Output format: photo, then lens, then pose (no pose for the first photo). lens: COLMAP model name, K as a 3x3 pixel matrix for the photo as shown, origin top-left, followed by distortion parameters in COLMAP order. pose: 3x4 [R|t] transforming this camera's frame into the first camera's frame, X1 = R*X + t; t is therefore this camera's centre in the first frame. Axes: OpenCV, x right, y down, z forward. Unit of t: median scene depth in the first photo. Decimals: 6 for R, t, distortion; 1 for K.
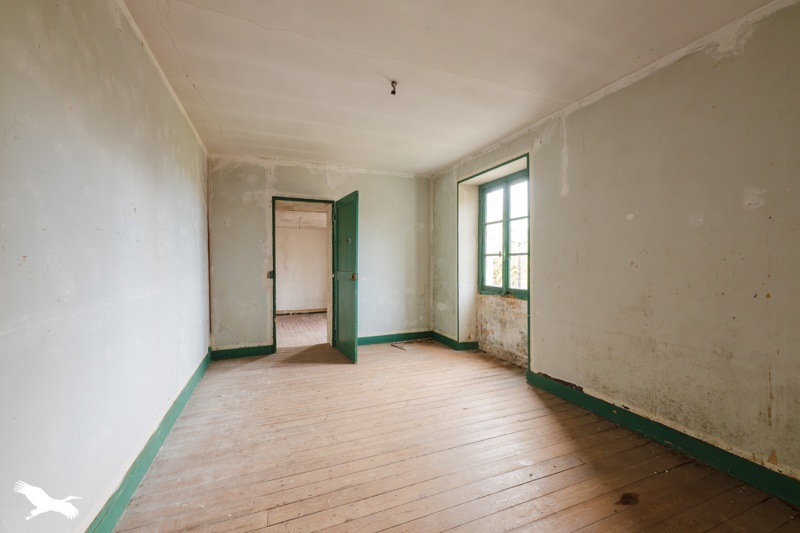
lens RADIAL K [[324.6, 0, 400.0], [0, 324.6, 266.5], [0, 0, 1]] dist [-0.000453, -0.000065]
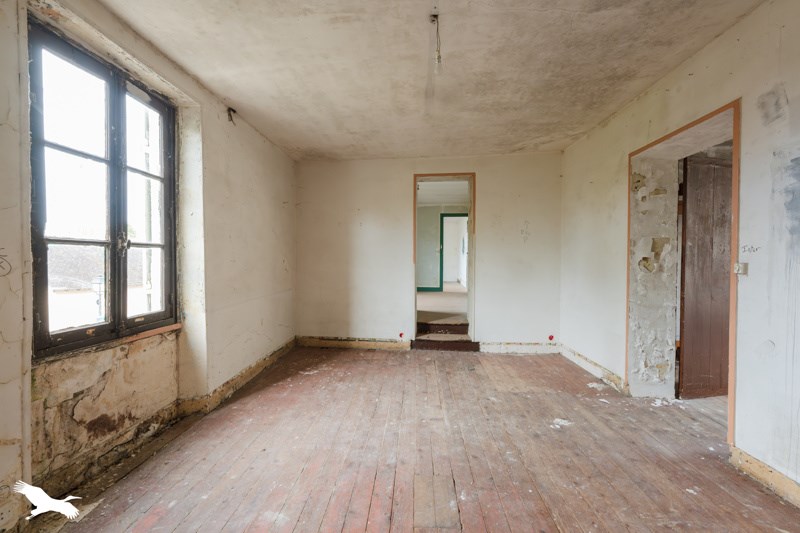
lens RADIAL K [[324.6, 0, 400.0], [0, 324.6, 266.5], [0, 0, 1]] dist [-0.000453, -0.000065]
pose [[-0.899016, -0.010747, 0.437783, -0.199178], [0.002619, 0.999549, 0.029916, -0.018210], [-0.437907, 0.028041, -0.898583, 1.238360]]
